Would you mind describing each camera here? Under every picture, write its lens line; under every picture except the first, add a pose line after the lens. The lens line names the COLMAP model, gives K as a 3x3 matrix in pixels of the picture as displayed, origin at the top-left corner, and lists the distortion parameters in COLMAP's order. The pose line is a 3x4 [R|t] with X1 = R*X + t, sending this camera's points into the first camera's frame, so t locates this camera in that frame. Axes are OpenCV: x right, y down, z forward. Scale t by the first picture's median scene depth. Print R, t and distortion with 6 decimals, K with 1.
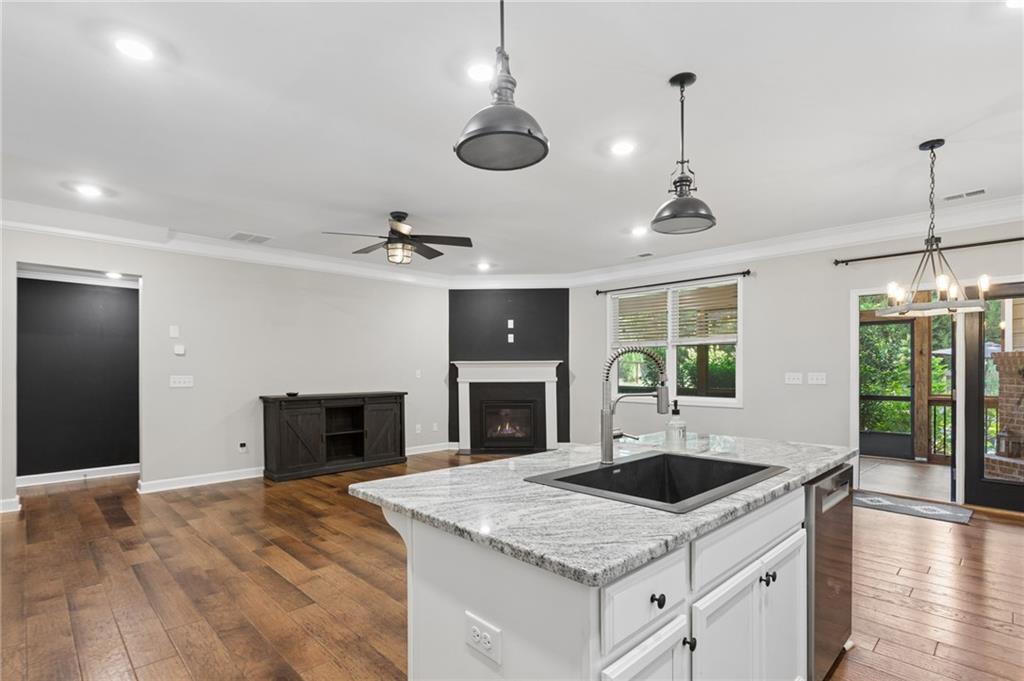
lens RADIAL K [[494.7, 0, 509.3], [0, 494.7, 349.3], [0, 0, 1]] dist [0.000213, 0.000224]
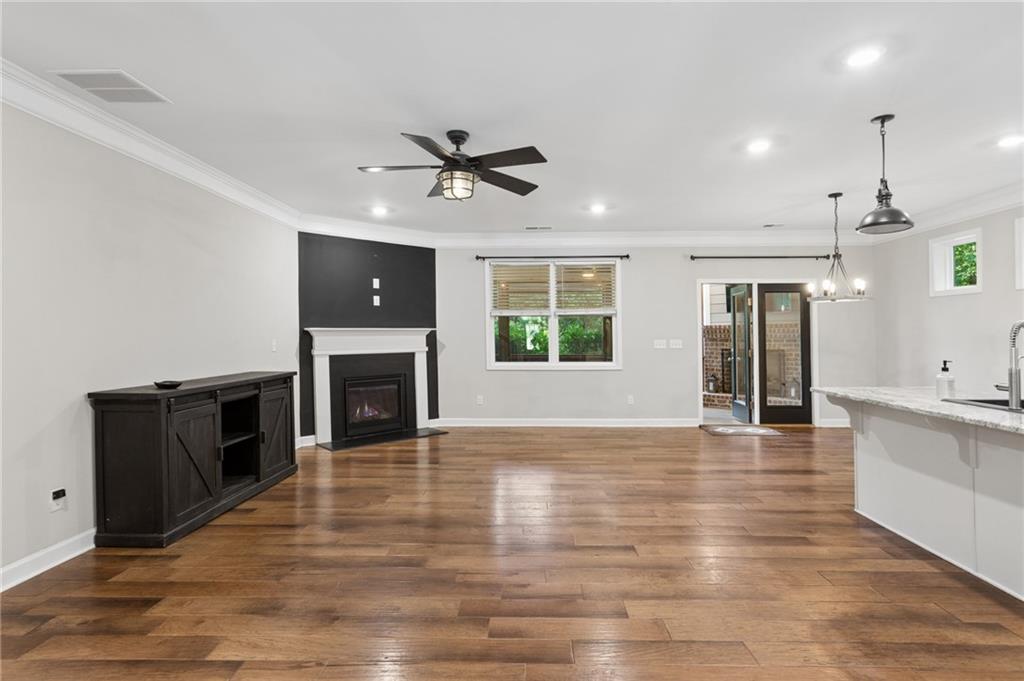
lens RADIAL K [[500.7, 0, 514.5], [0, 500.7, 313.3], [0, 0, 1]] dist [0.004458, 0.000830]
pose [[0.717164, 0.029548, 0.696278, -0.542623], [-0.024863, 0.999550, -0.016809, 0.009586], [-0.696461, -0.005257, 0.717575, 0.308960]]
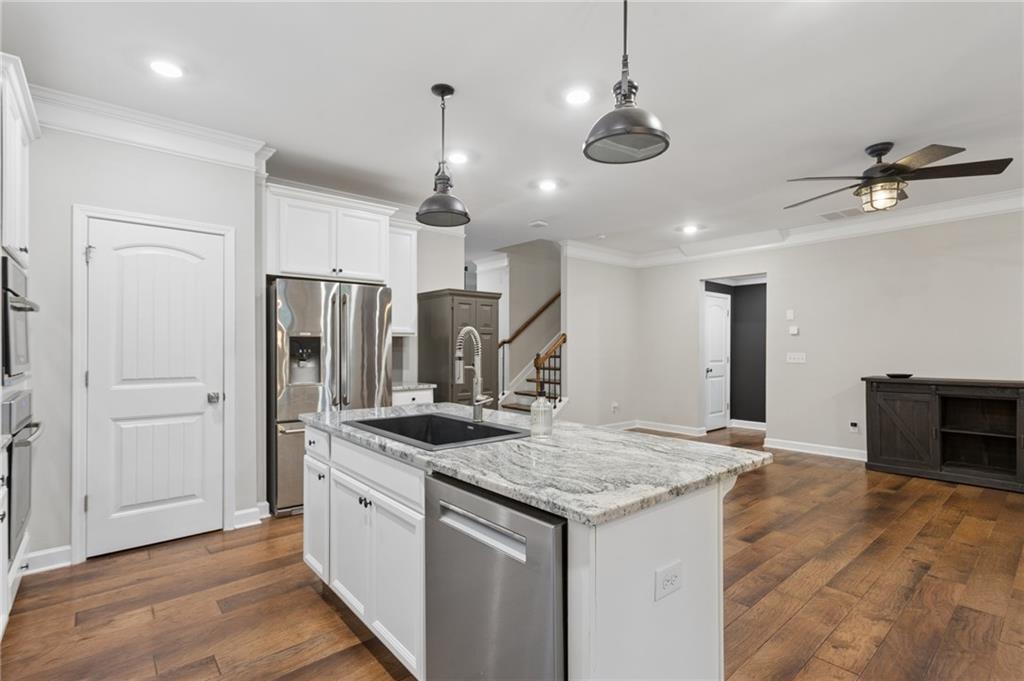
lens RADIAL K [[483.2, 0, 517.2], [0, 483.2, 346.9], [0, 0, 1]] dist [0.008159, 0.000308]
pose [[-0.047152, -0.003505, -0.998882, 0.428246], [0.040332, 0.999172, -0.005410, 0.017896], [0.998073, -0.040542, -0.046972, 0.371870]]
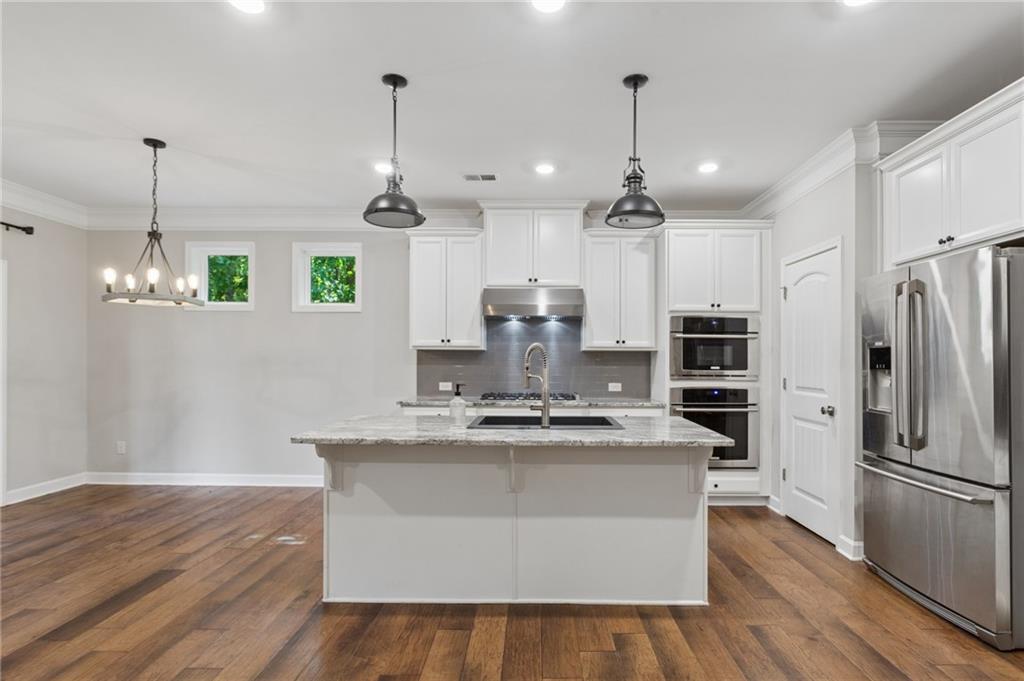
lens RADIAL K [[498.3, 0, 515.1], [0, 498.3, 360.1], [0, 0, 1]] dist [-0.016871, 0.009924]
pose [[-0.720060, -0.004018, 0.693900, -0.229835], [-0.031821, 0.999122, -0.027236, 0.027330], [-0.693181, -0.041692, -0.719556, 0.658092]]
